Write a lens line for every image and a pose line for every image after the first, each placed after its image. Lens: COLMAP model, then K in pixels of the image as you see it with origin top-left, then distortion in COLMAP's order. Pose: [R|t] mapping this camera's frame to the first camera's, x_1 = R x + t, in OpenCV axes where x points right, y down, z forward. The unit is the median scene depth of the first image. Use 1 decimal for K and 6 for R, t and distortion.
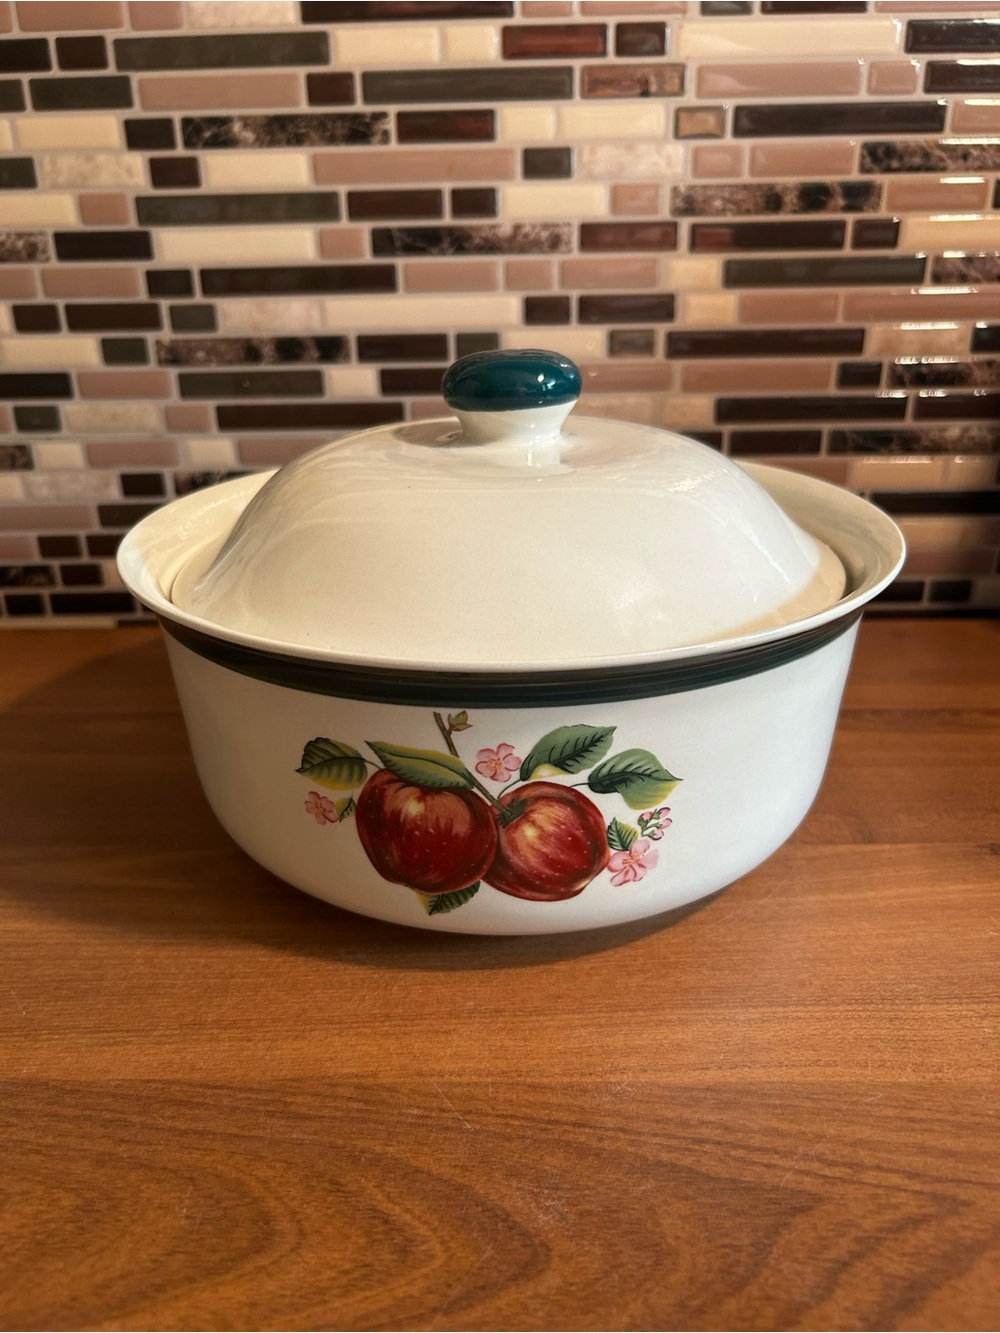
lens RADIAL K [[1099.5, 0, 508.9], [0, 1099.5, 615.0], [0, 0, 1]] dist [0.007478, -0.033491]
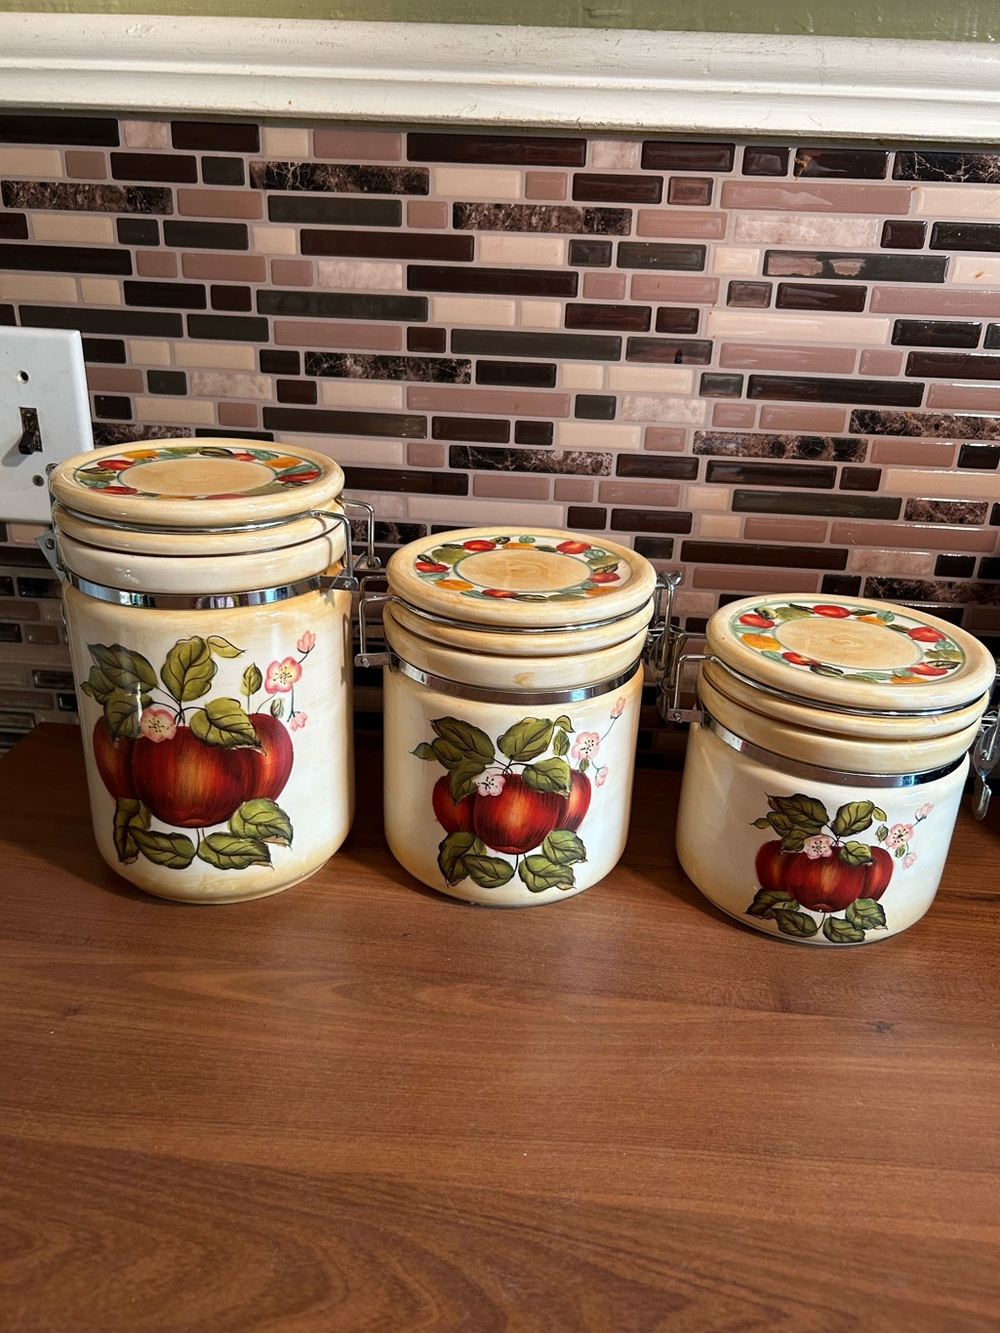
lens RADIAL K [[1099.5, 0, 518.2], [0, 1099.5, 595.5], [0, 0, 1]] dist [0.007478, -0.033491]
pose [[0.995992, 0.079830, -0.040344, 0.028432], [-0.079456, 0.996780, 0.010785, -0.374452], [0.041075, -0.007536, 0.999128, -0.438407]]
